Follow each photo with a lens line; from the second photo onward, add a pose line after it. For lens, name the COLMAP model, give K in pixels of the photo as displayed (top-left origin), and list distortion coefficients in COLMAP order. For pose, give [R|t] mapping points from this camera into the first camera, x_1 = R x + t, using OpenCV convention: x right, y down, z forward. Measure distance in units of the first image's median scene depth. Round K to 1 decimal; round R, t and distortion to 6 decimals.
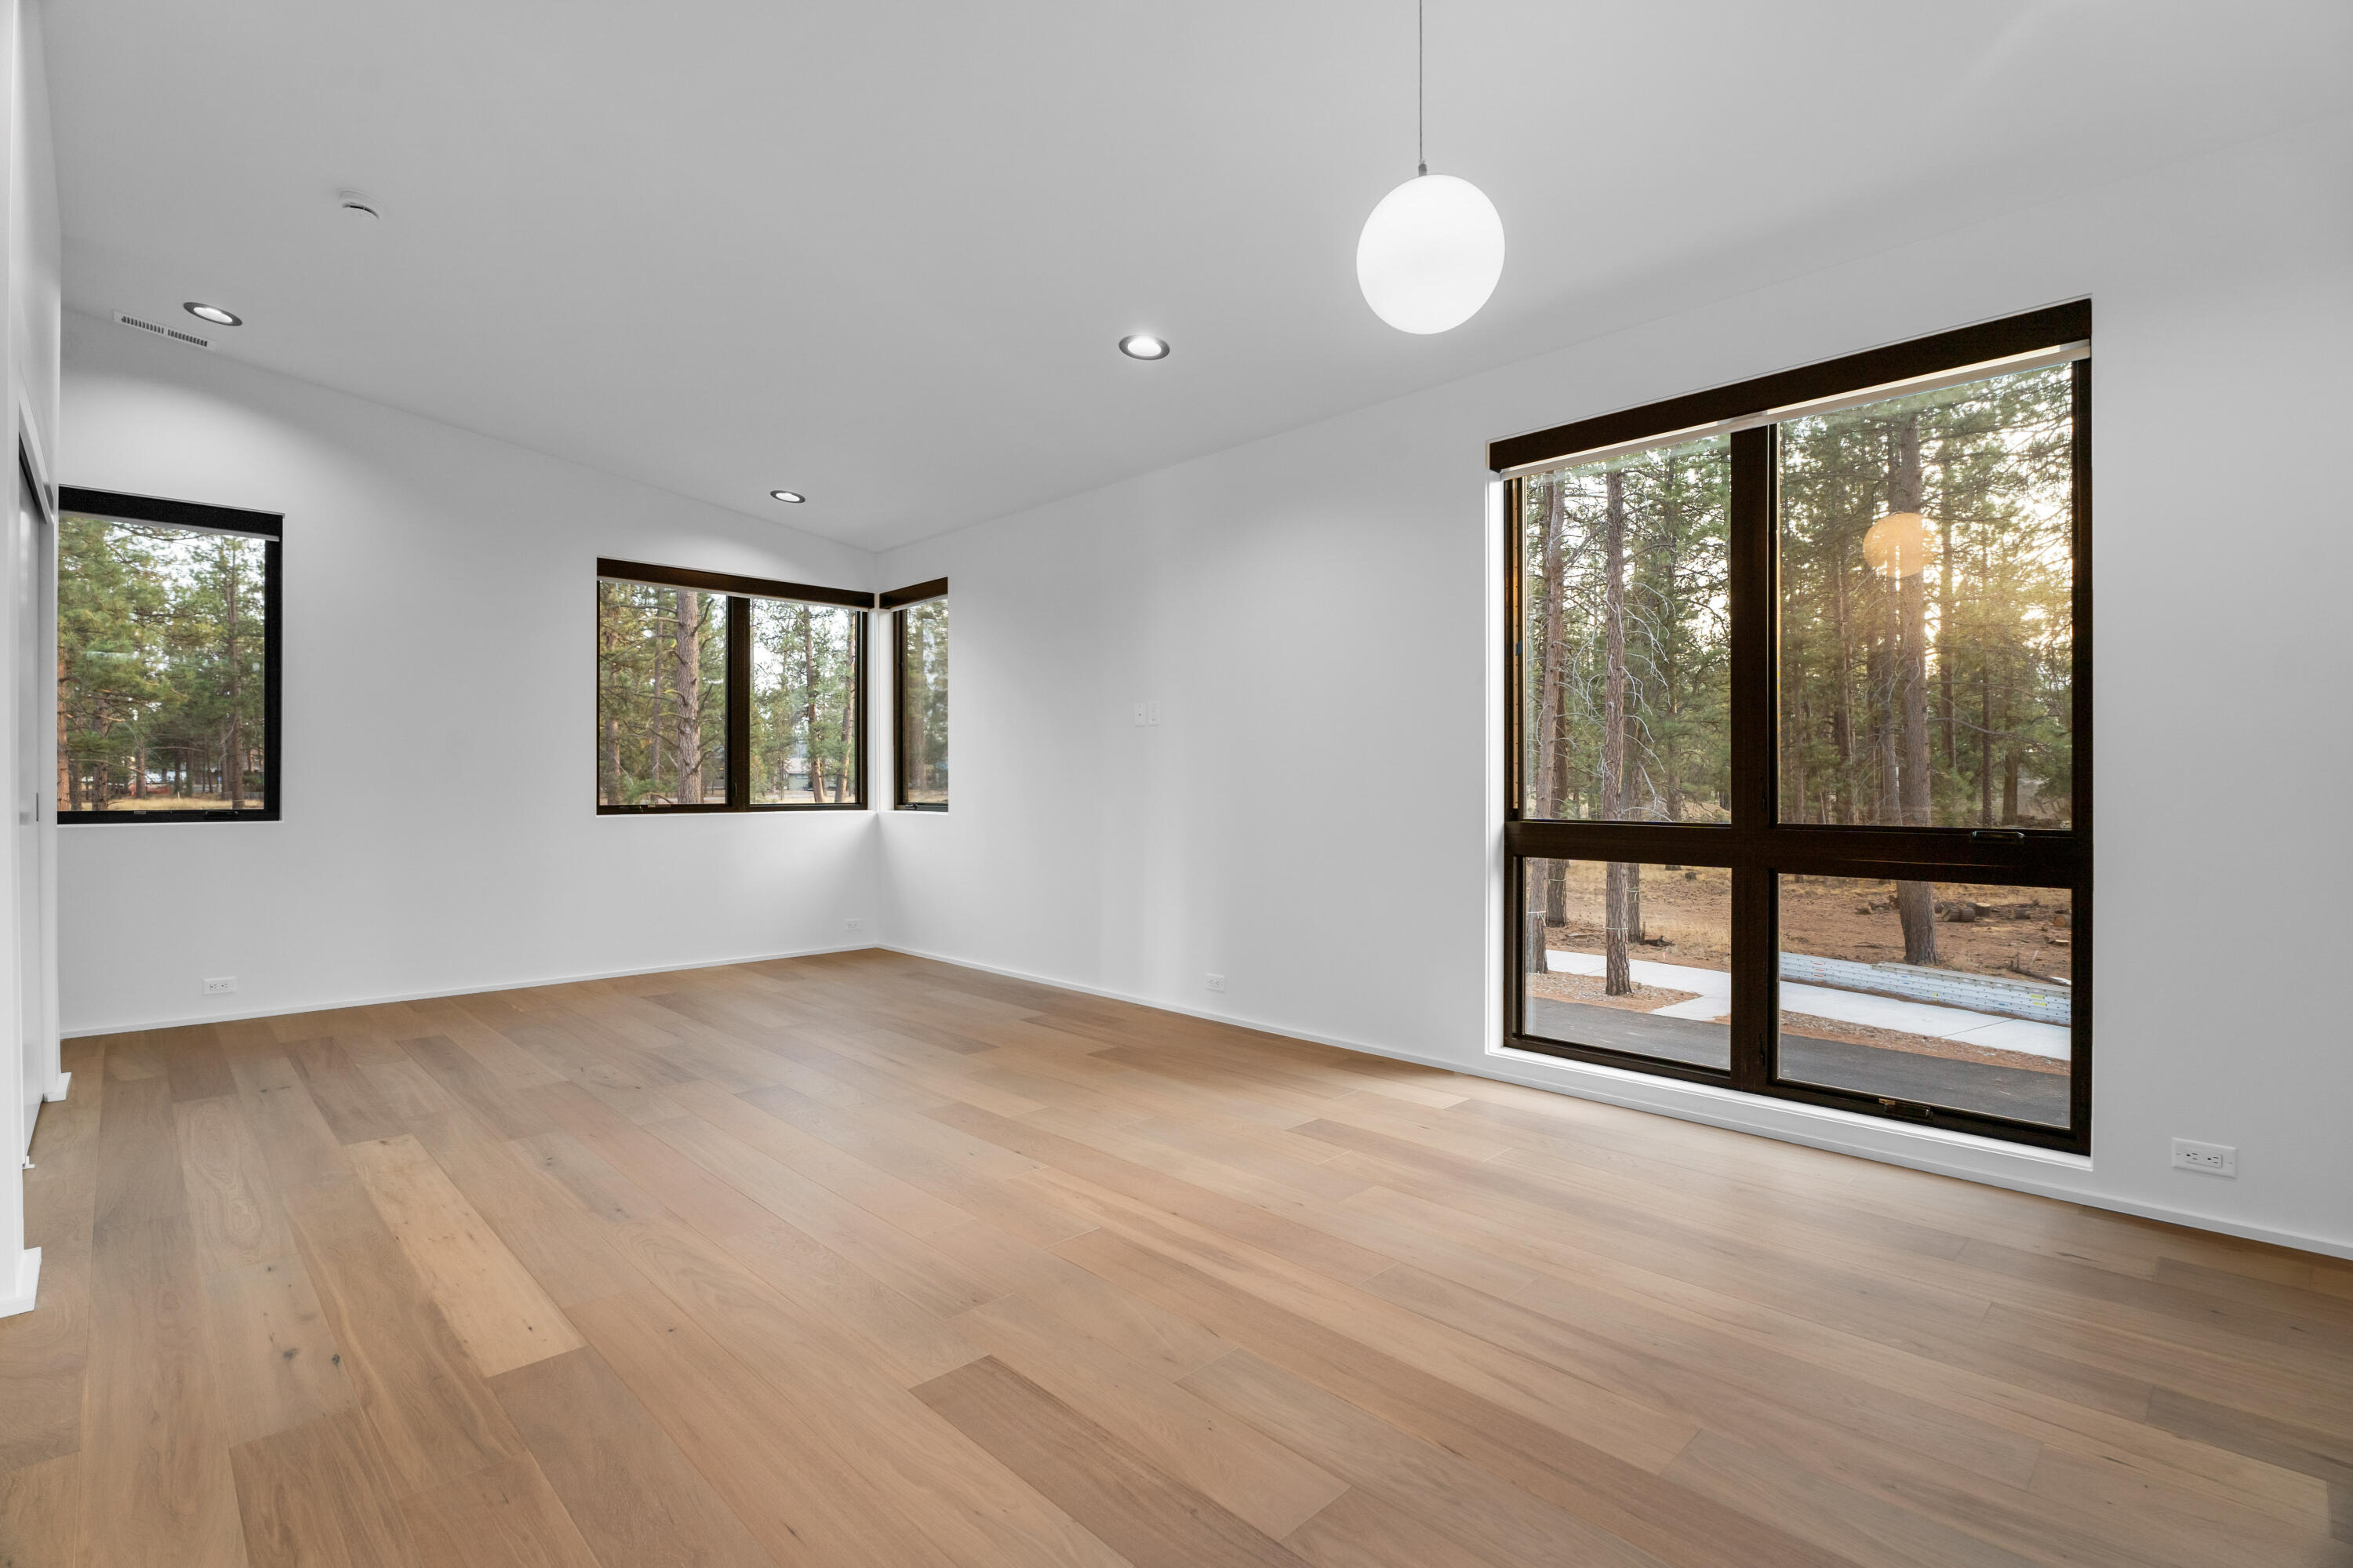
lens RADIAL K [[1106.5, 0, 1165.8], [0, 1106.5, 785.9], [0, 0, 1]] dist [-0.019019, -0.001160]
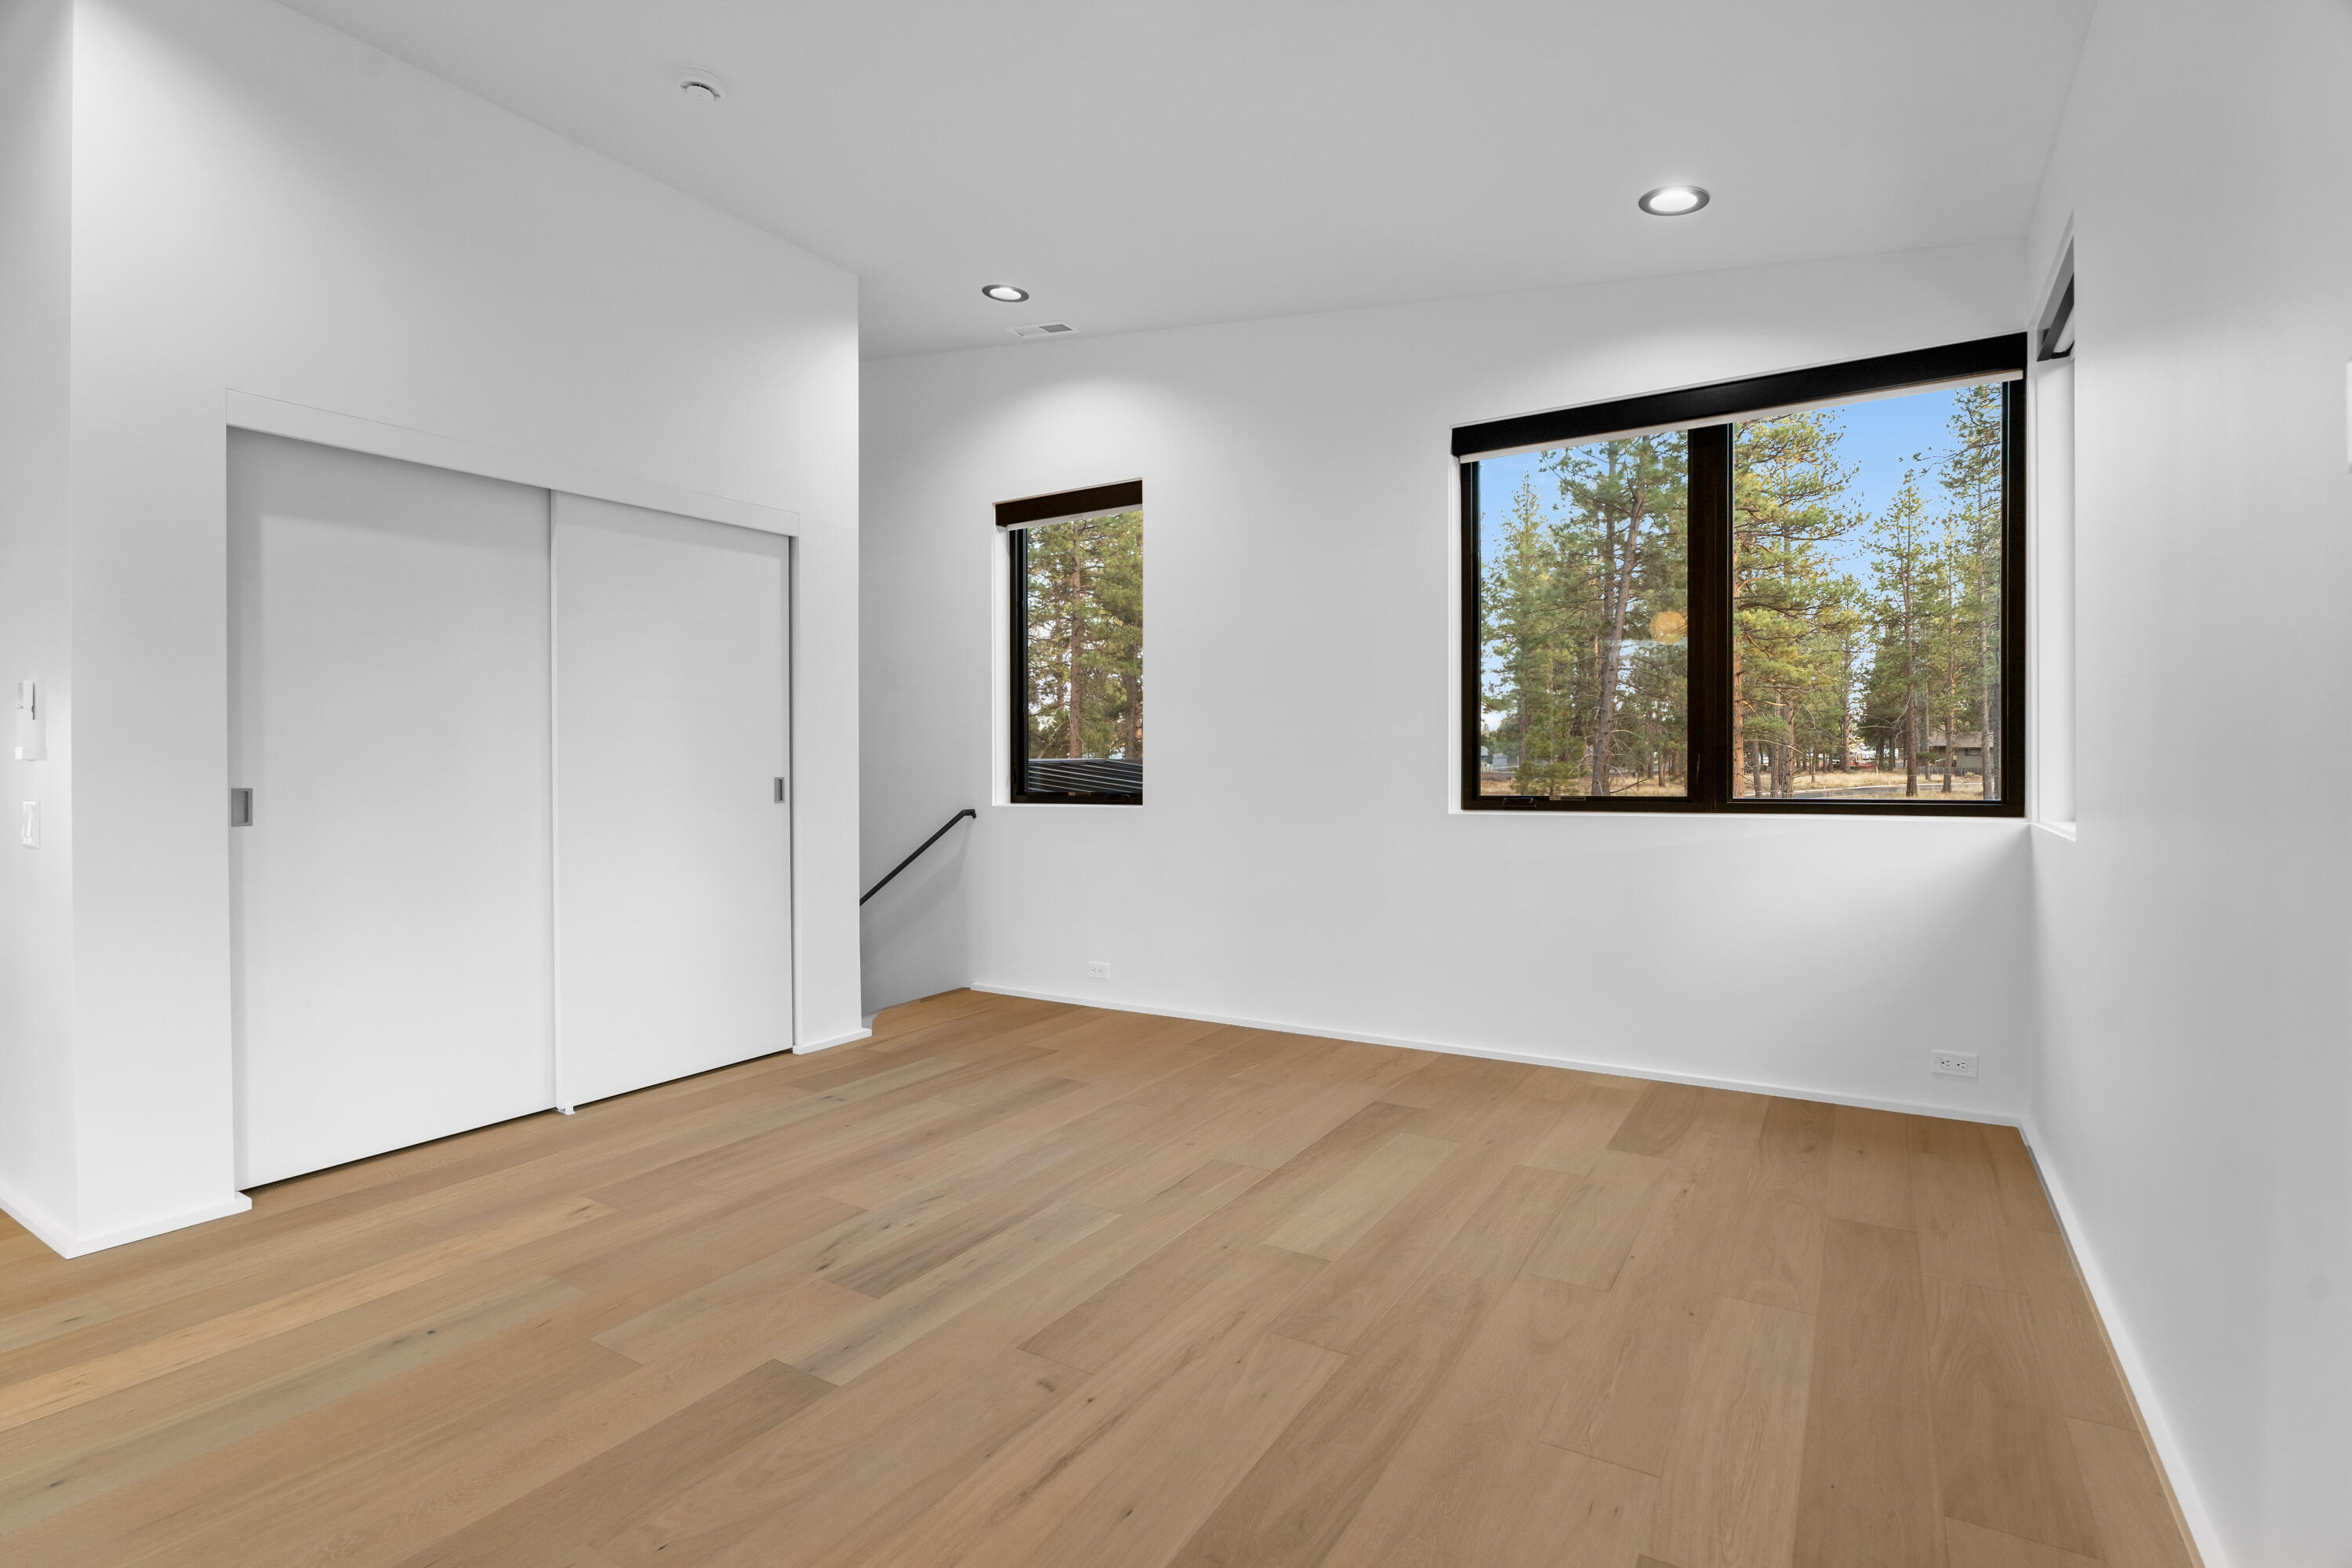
lens RADIAL K [[1106.0, 0, 1165.8], [0, 1106.0, 762.6], [0, 0, 1]] dist [-0.019019, -0.001160]
pose [[0.242778, -0.003071, -0.970077, 0.094064], [0.004582, 0.999987, -0.002019, -0.001573], [0.970071, -0.003955, 0.242789, 0.630734]]
